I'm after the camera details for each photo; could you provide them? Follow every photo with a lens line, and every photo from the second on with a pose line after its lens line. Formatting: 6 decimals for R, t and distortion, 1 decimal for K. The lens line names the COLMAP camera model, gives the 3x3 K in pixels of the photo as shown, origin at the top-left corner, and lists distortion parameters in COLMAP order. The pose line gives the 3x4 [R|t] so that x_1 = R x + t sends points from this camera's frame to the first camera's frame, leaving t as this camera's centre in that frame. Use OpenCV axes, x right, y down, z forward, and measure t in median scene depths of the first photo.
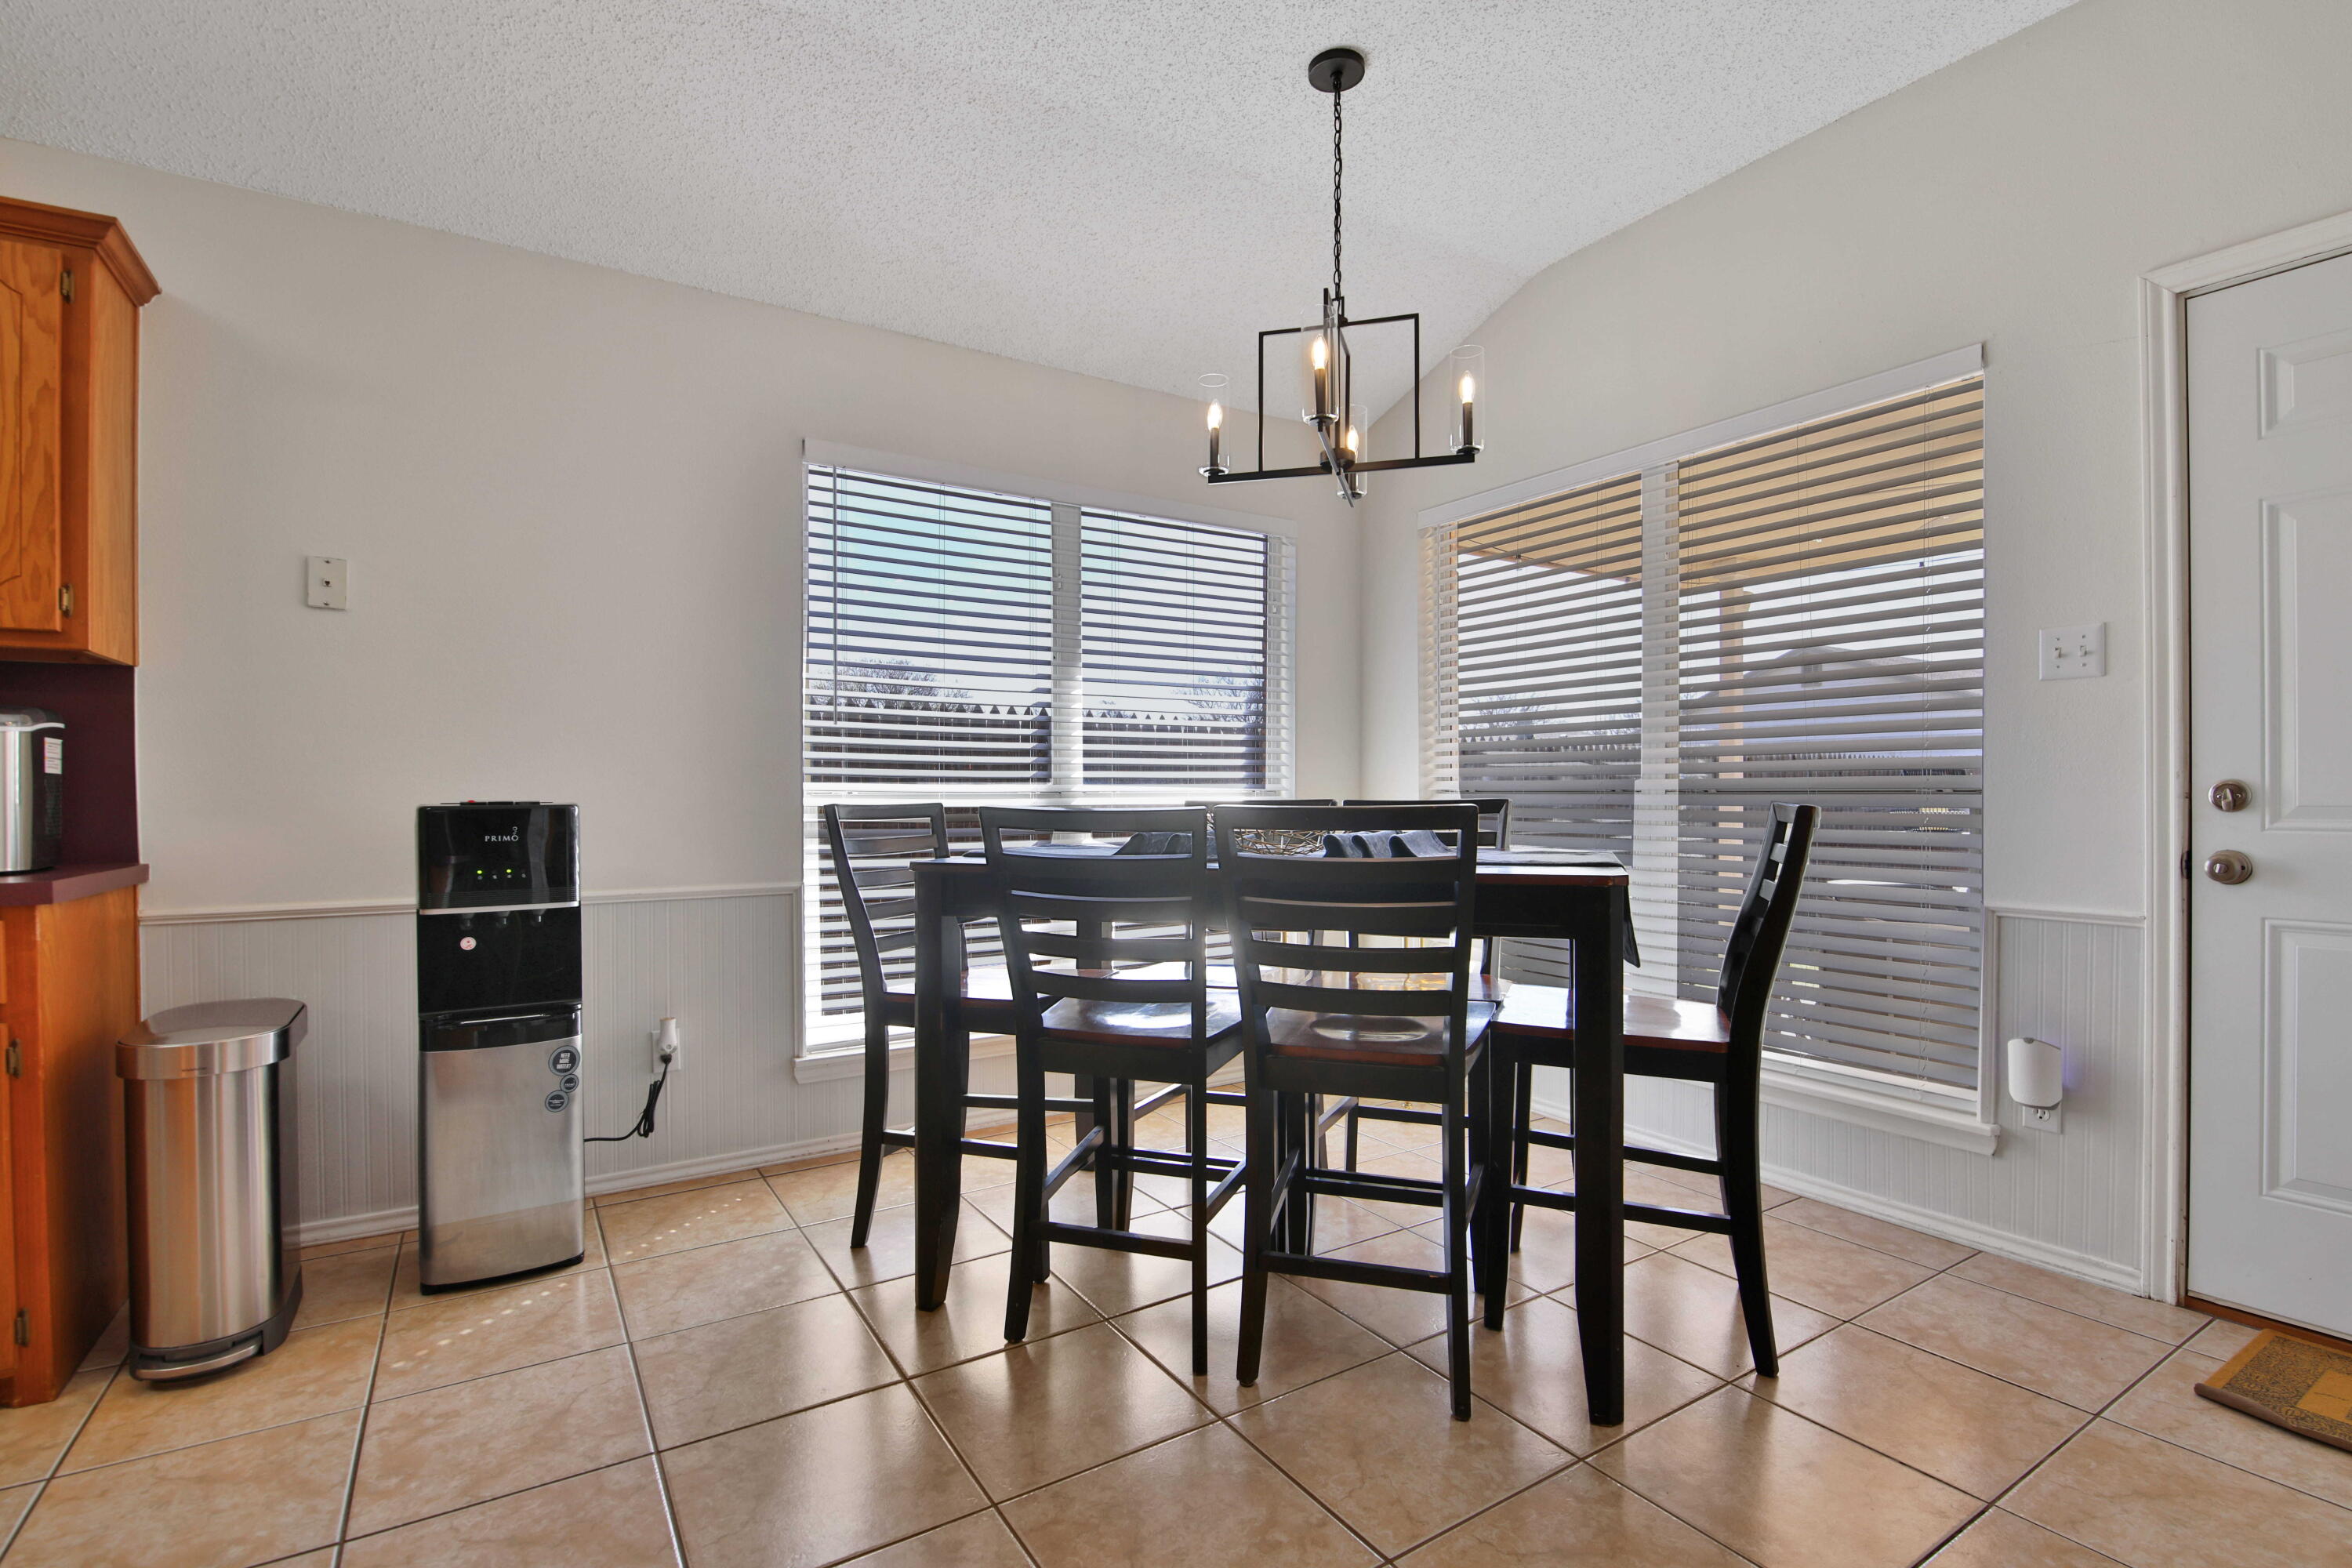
lens RADIAL K [[1098.5, 0, 1180.0], [0, 1098.5, 789.1], [0, 0, 1]] dist [0.000613, -0.000167]
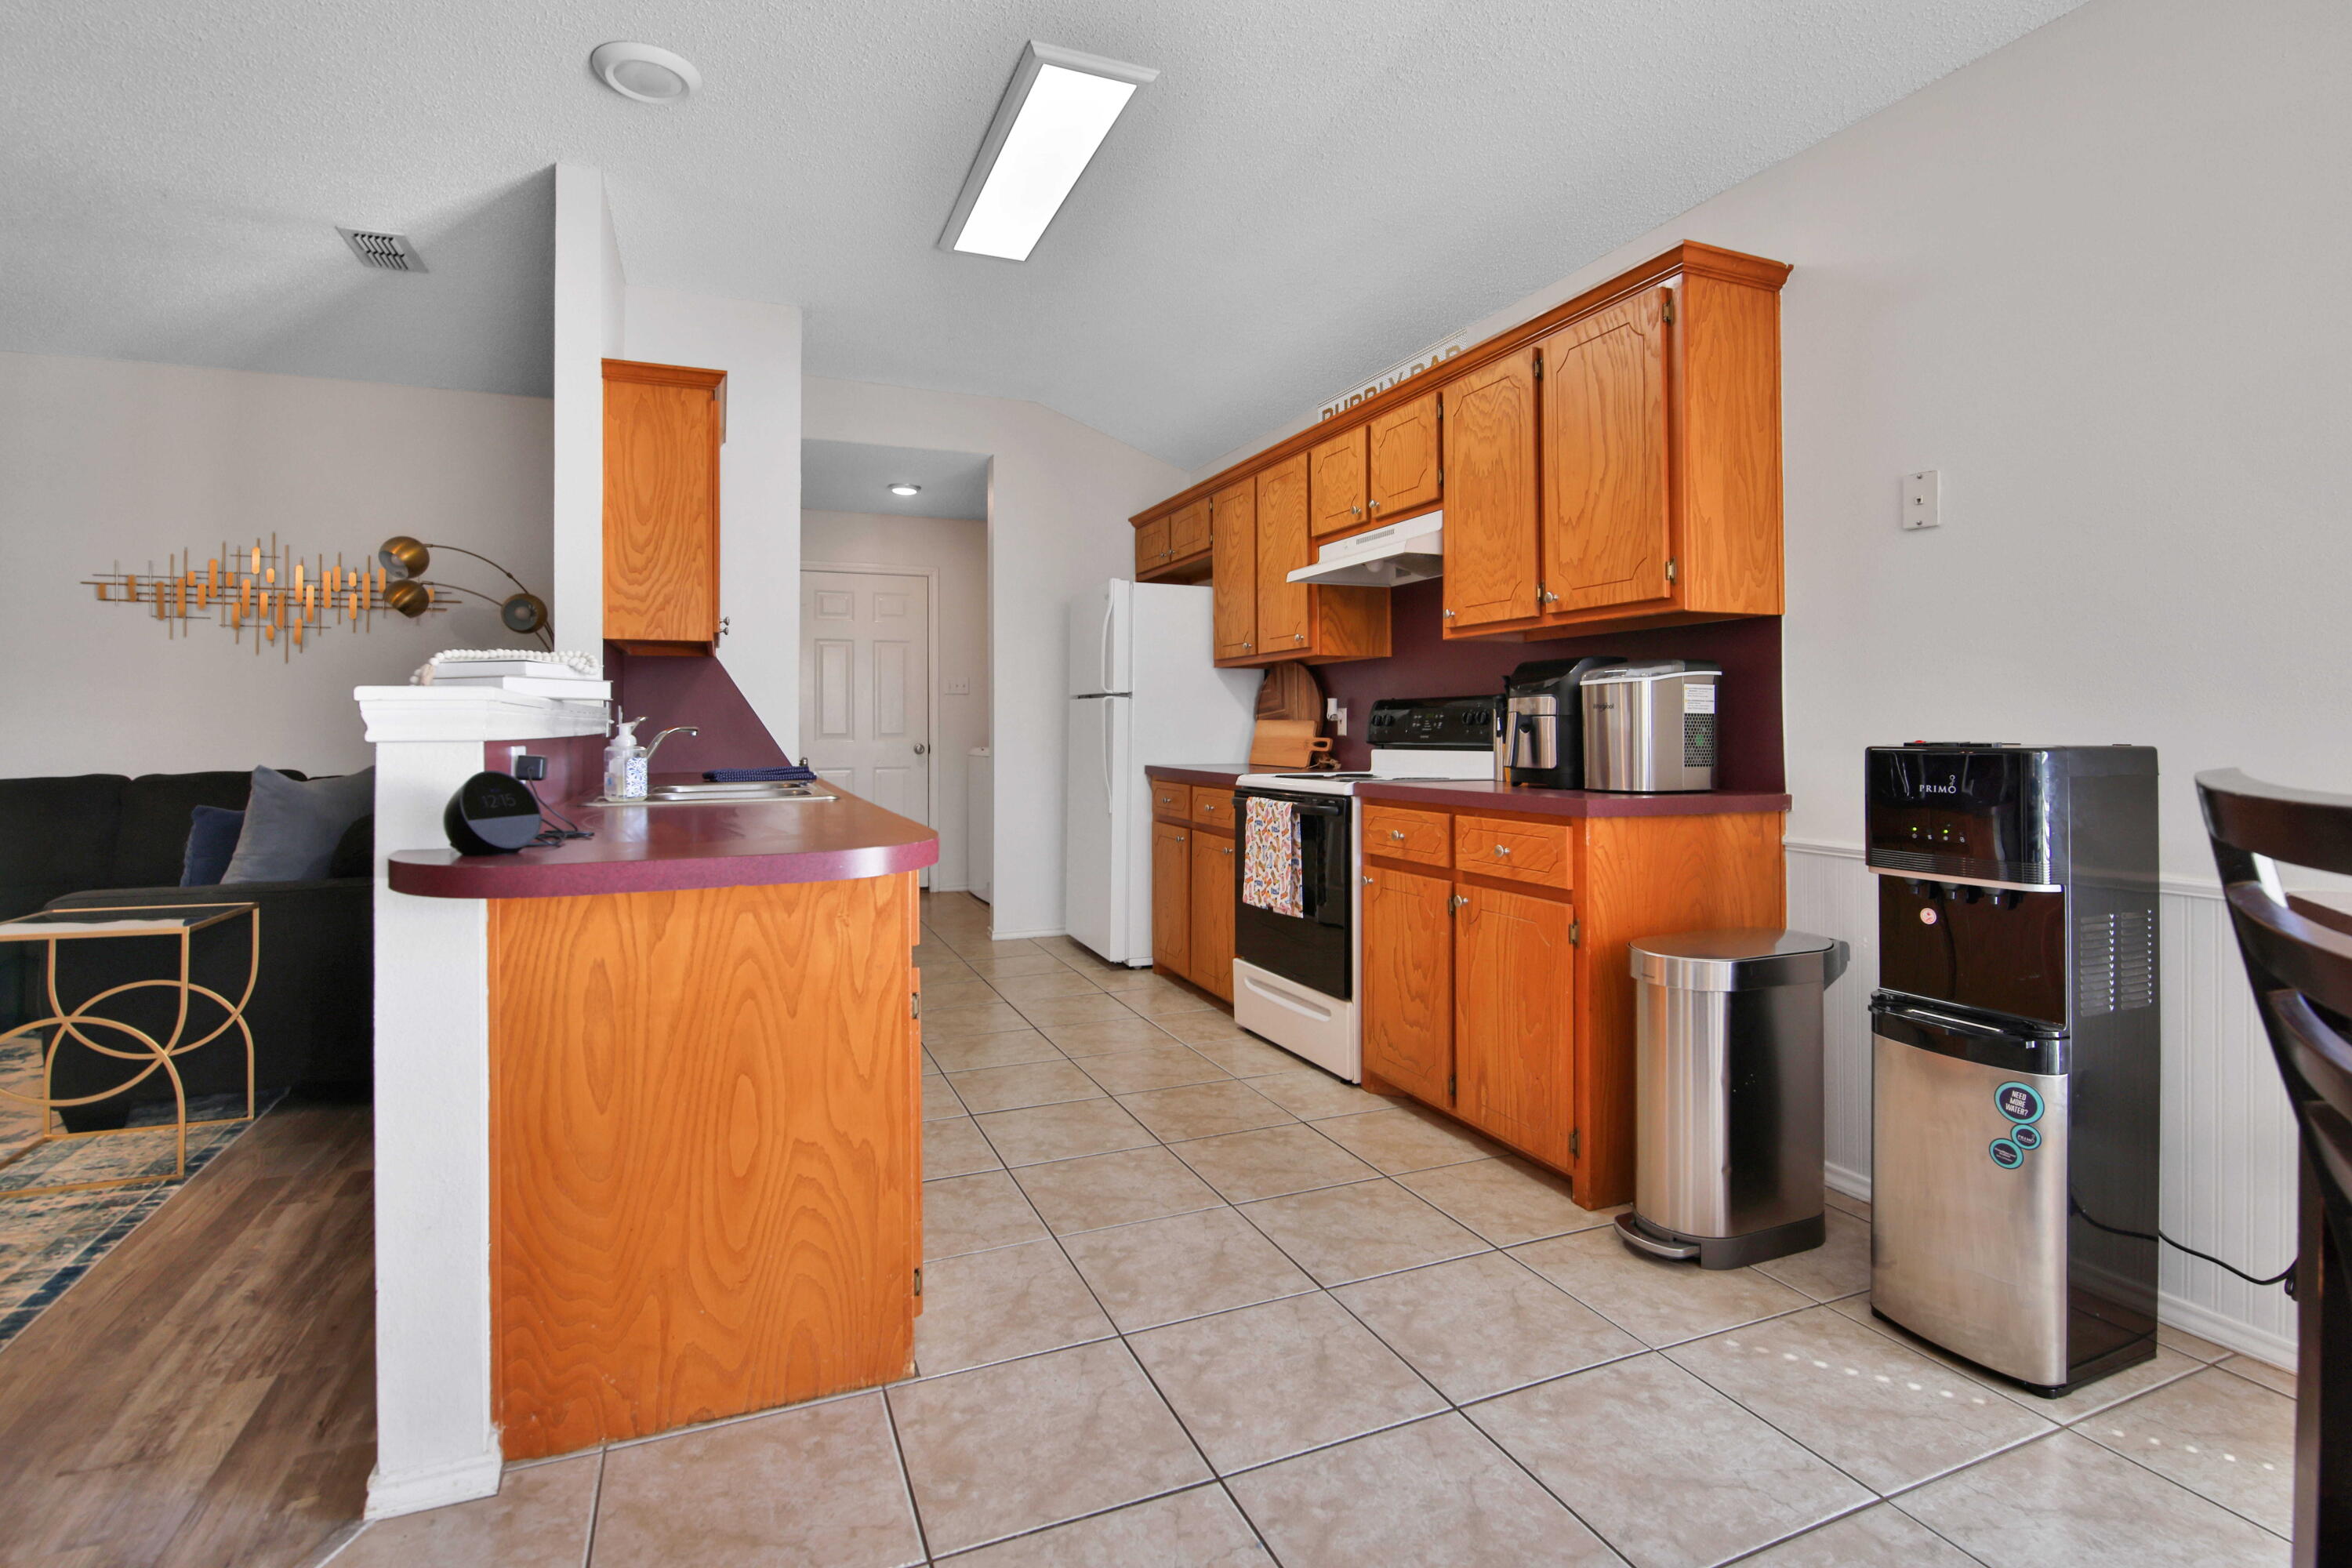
lens RADIAL K [[1117.7, 0, 1178.3], [0, 1117.7, 724.1], [0, 0, 1]] dist [-0.000005, -0.010399]
pose [[-0.164101, -0.003174, -0.986438, 0.267912], [0.004428, 0.999982, -0.003955, -0.000654], [0.986434, -0.005017, -0.164084, 0.618449]]
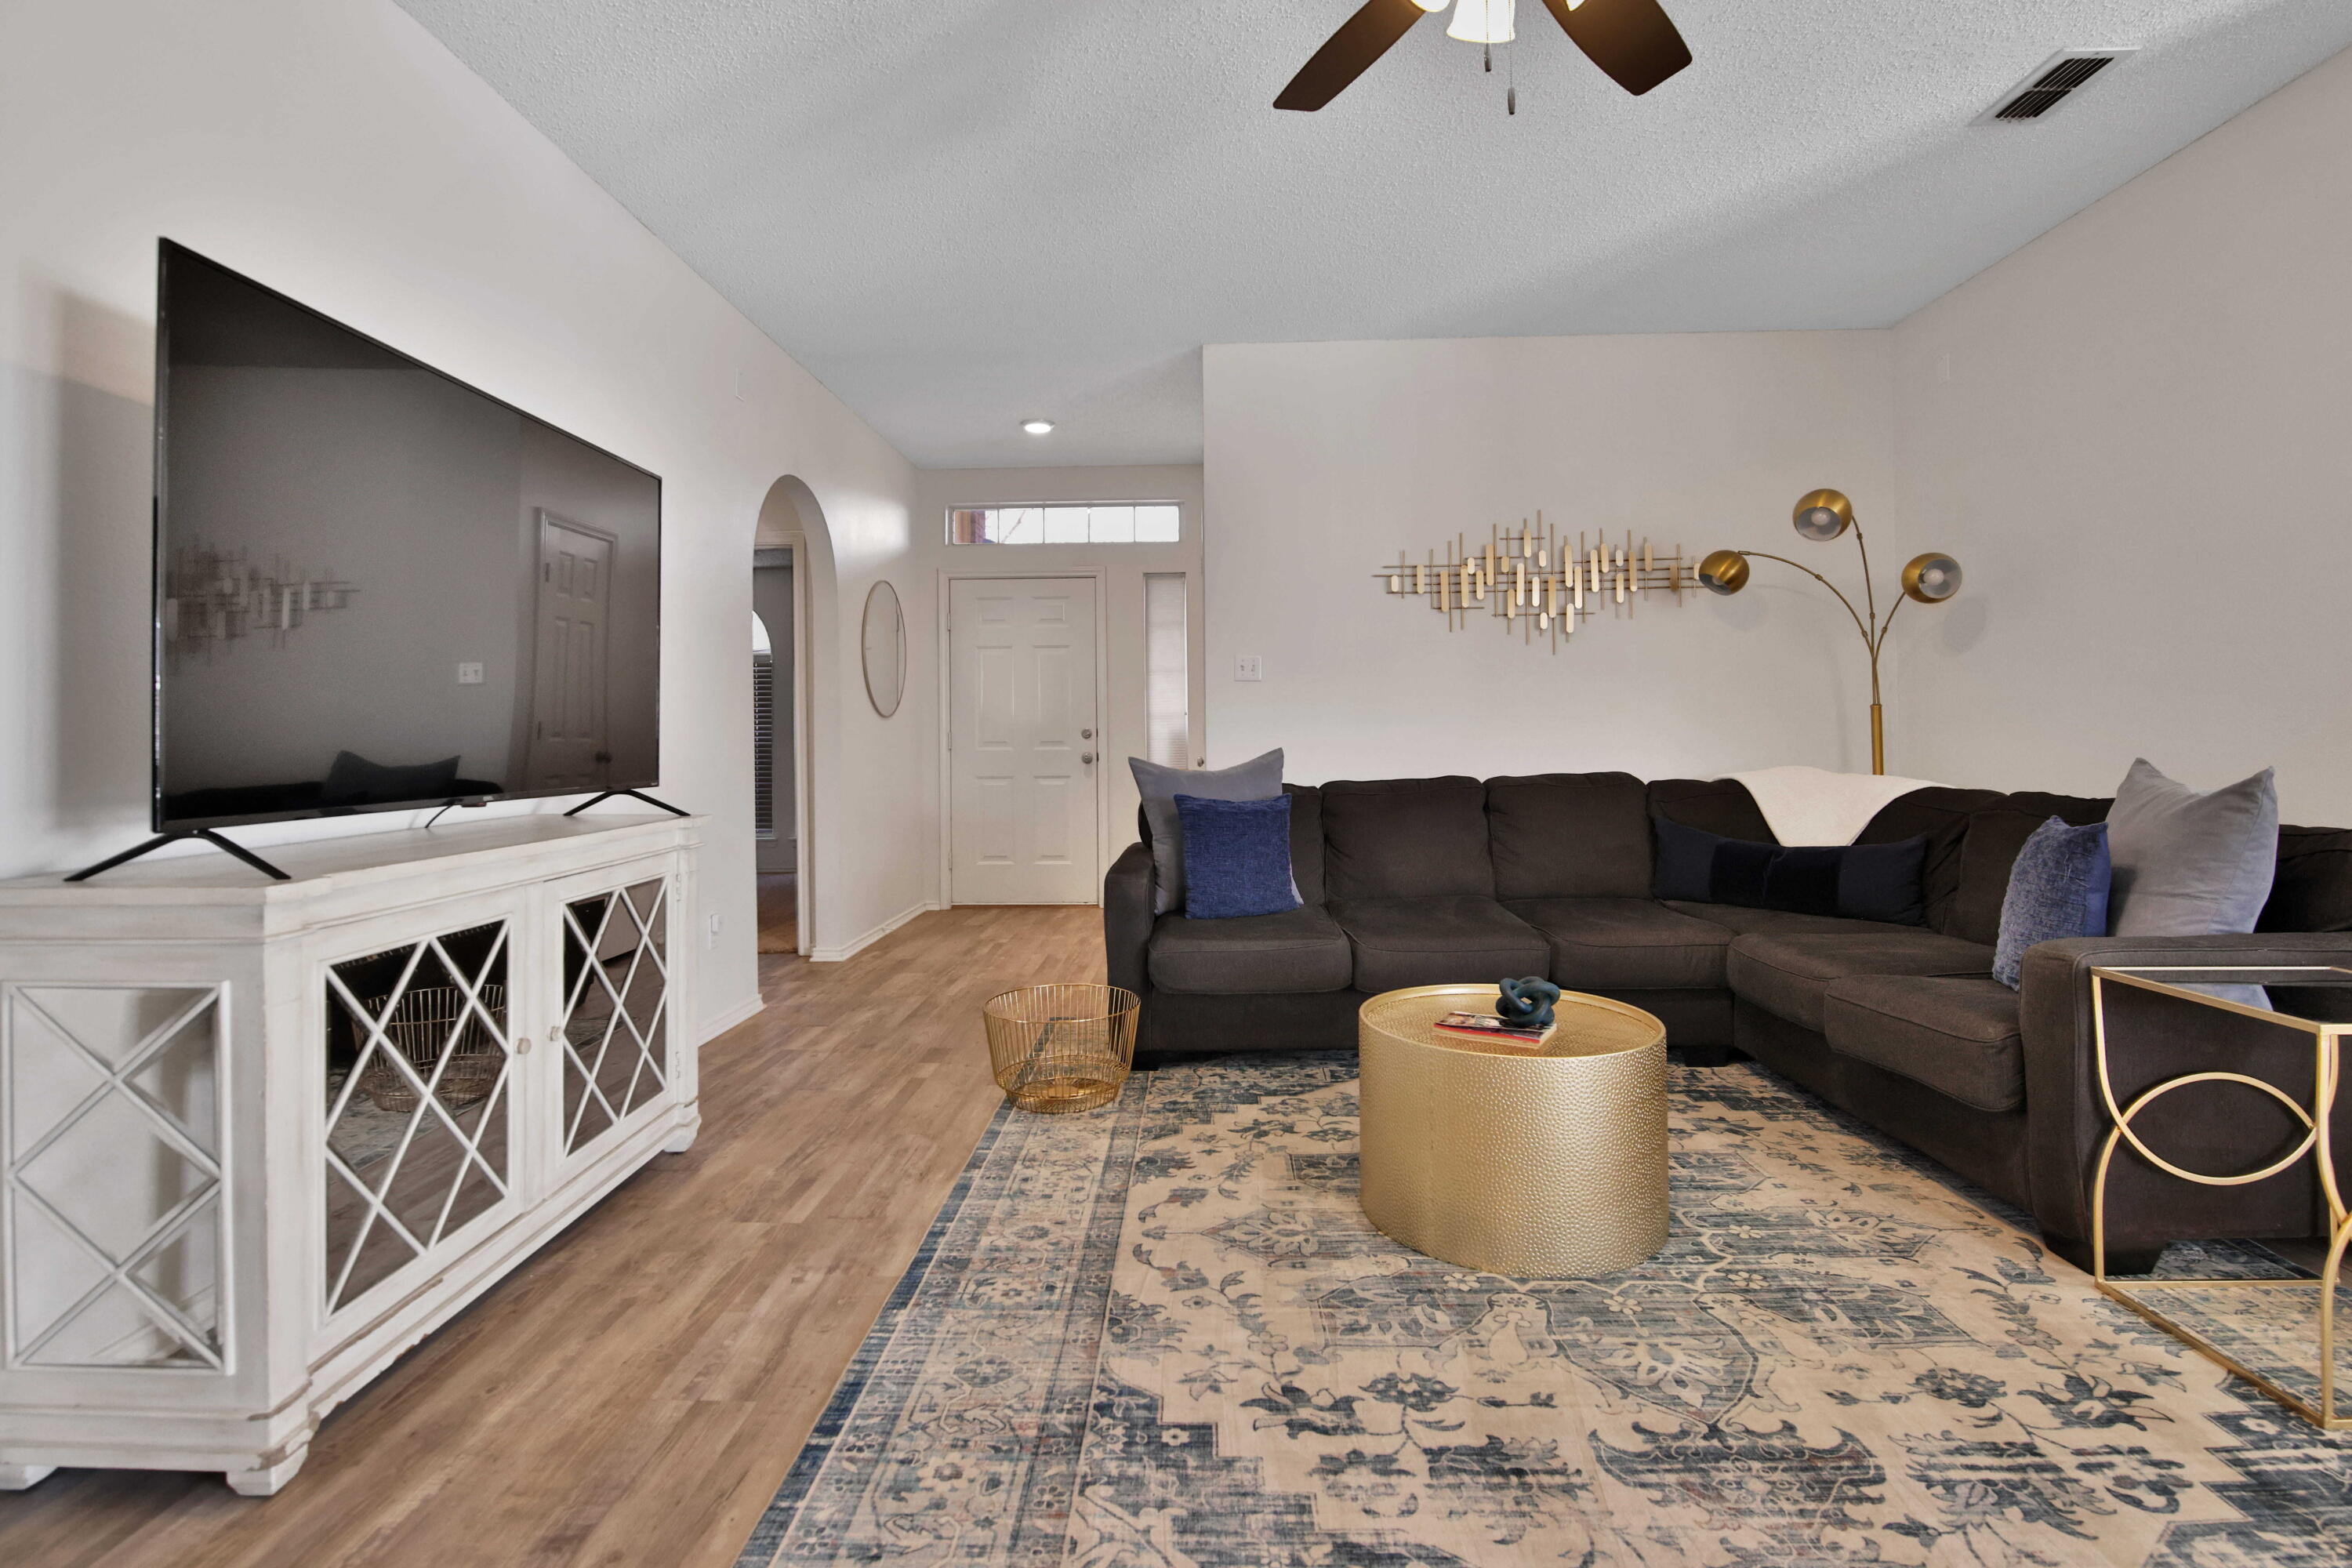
lens RADIAL K [[1107.1, 0, 1173.6], [0, 1107.1, 723.9], [0, 0, 1]] dist [0.001632, -0.010526]
pose [[-0.556221, -0.004563, -0.831022, 0.420525], [0.012430, 0.999827, -0.013809, 0.005470], [0.830941, -0.018011, -0.556068, -1.117195]]
